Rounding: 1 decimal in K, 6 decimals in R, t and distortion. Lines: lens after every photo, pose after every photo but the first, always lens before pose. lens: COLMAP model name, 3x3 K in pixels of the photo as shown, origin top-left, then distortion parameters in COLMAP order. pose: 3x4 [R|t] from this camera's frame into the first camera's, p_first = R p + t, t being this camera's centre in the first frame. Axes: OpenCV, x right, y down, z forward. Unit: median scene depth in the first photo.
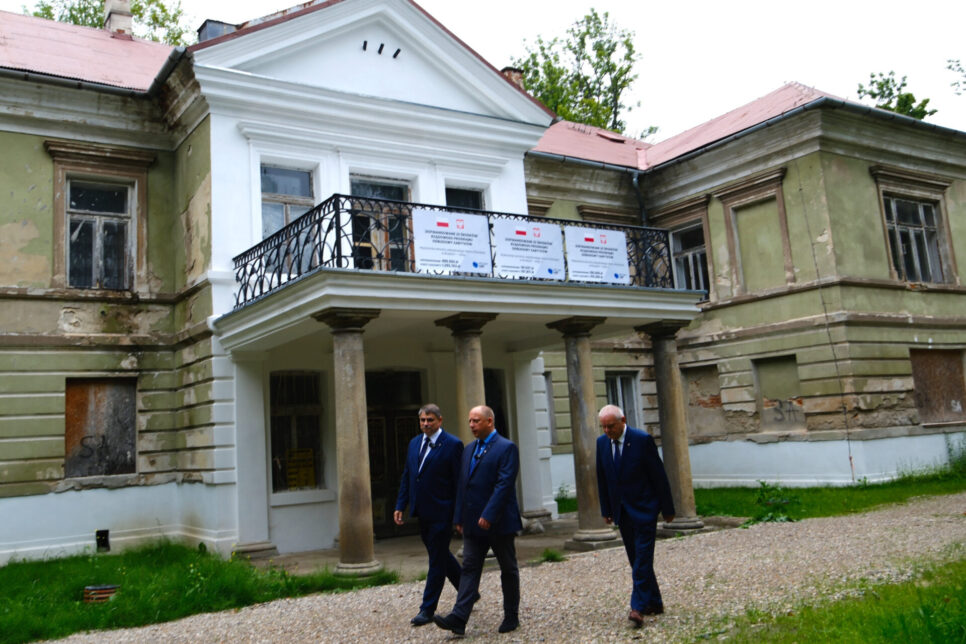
lens RADIAL K [[754.8, 0, 482.6], [0, 754.8, 324.5], [0, 0, 1]] dist [-0.002584, -0.000465]
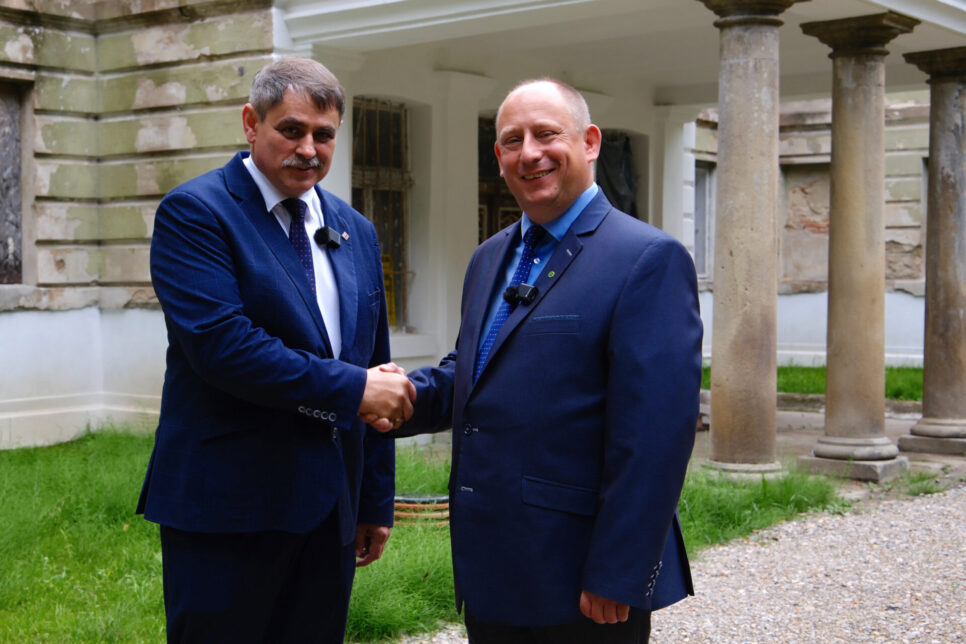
lens RADIAL K [[1321.2, 0, 482.9], [0, 1321.2, 320.6], [0, 0, 1]] dist [0.033180, 0.000000]
pose [[0.959225, 0.046335, 0.278819, -0.410112], [-0.094959, 0.981962, 0.163504, 0.053687], [-0.266214, -0.183314, 0.946323, 0.118767]]
